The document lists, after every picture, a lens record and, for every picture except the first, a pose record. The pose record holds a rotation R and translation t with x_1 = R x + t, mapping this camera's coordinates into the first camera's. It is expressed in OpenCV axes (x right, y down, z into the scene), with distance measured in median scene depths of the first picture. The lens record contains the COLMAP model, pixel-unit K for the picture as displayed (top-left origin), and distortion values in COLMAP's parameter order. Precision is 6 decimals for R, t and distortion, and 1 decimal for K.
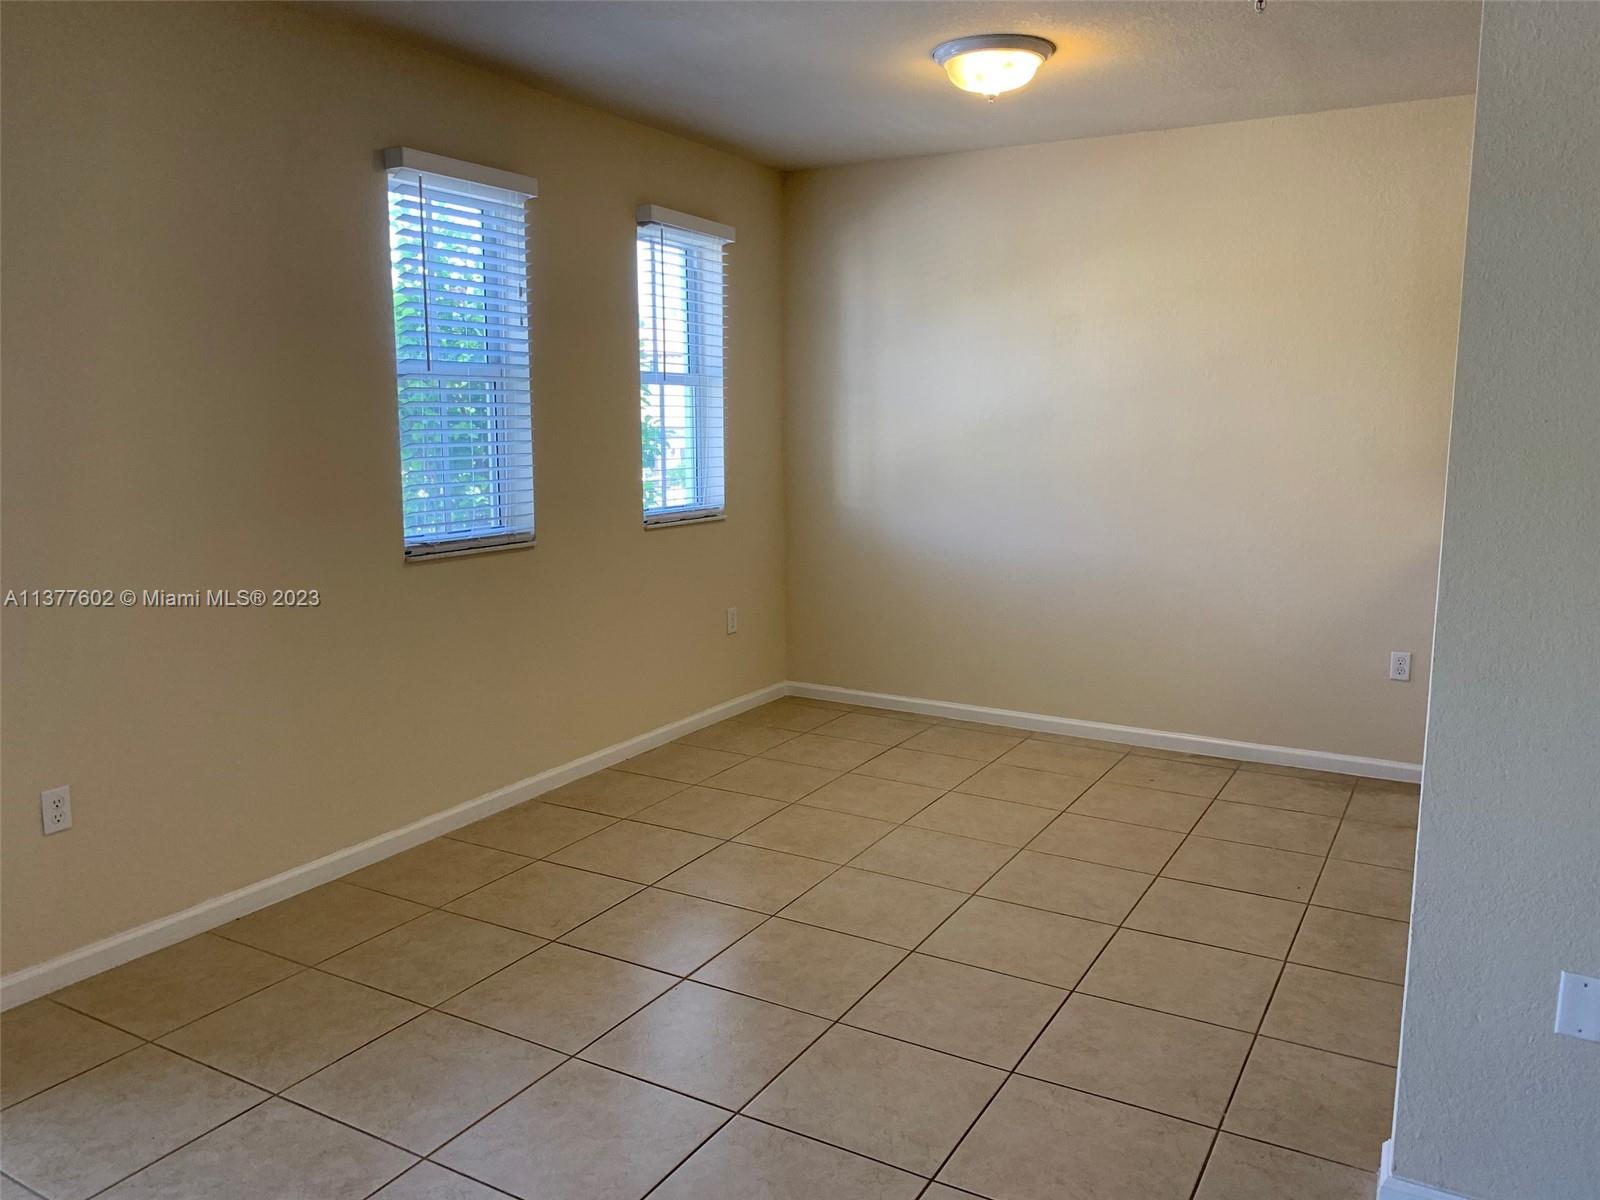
lens RADIAL K [[1216.2, 0, 793.2], [0, 1216.2, 593.3], [0, 0, 1]] dist [0.031542, -0.035681]
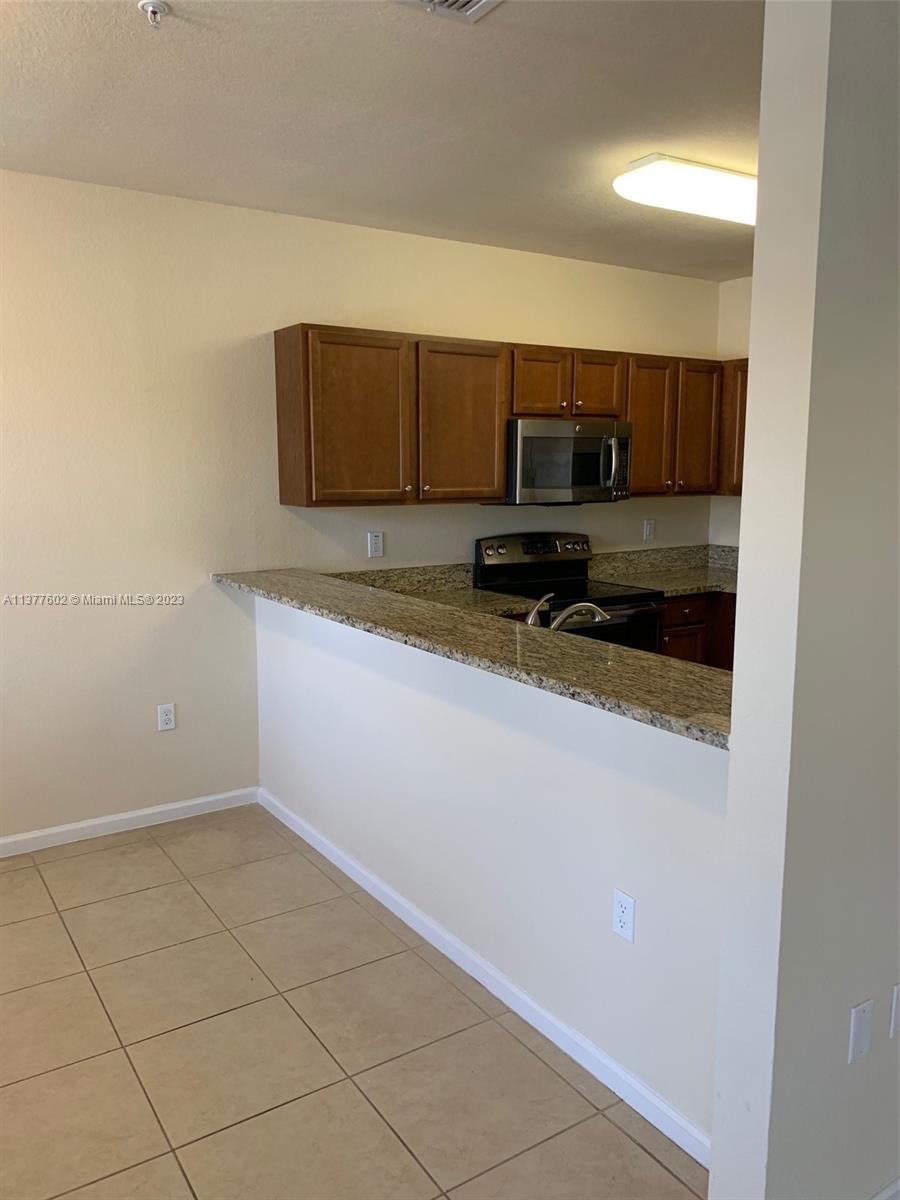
lens RADIAL K [[912.2, 0, 460.3], [0, 912.2, 598.1], [0, 0, 1]] dist [0.031542, -0.035681]
pose [[0.444084, -0.127875, 0.886813, -0.104665], [0.131392, 0.988357, 0.076721, -0.080485], [-0.886299, 0.082450, 0.455715, 0.430306]]
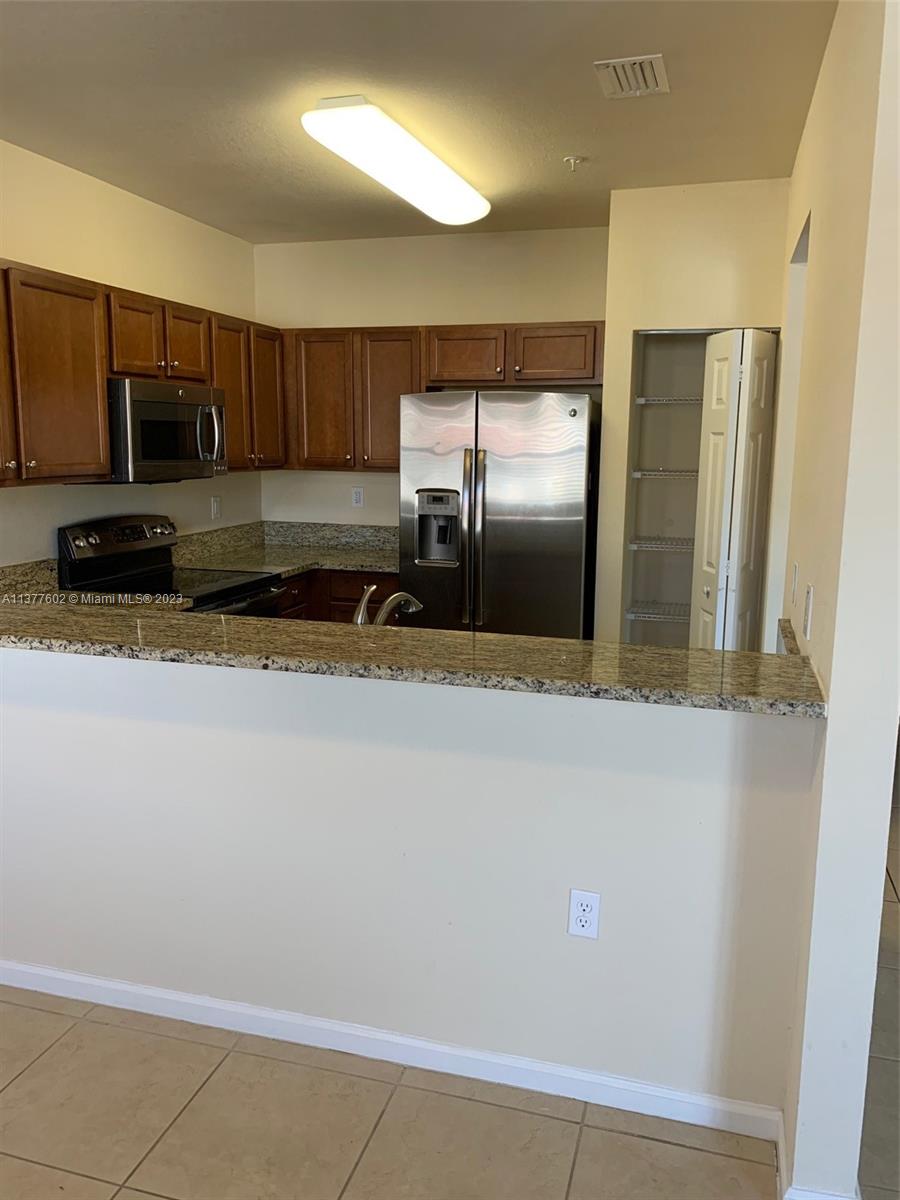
lens RADIAL K [[912.2, 0, 470.5], [0, 912.2, 591.8], [0, 0, 1]] dist [0.031542, -0.035681]
pose [[-0.245381, -0.160379, 0.956068, -0.058051], [0.133288, 0.971273, 0.197139, -0.124287], [-0.960220, 0.175806, -0.216955, 0.726052]]
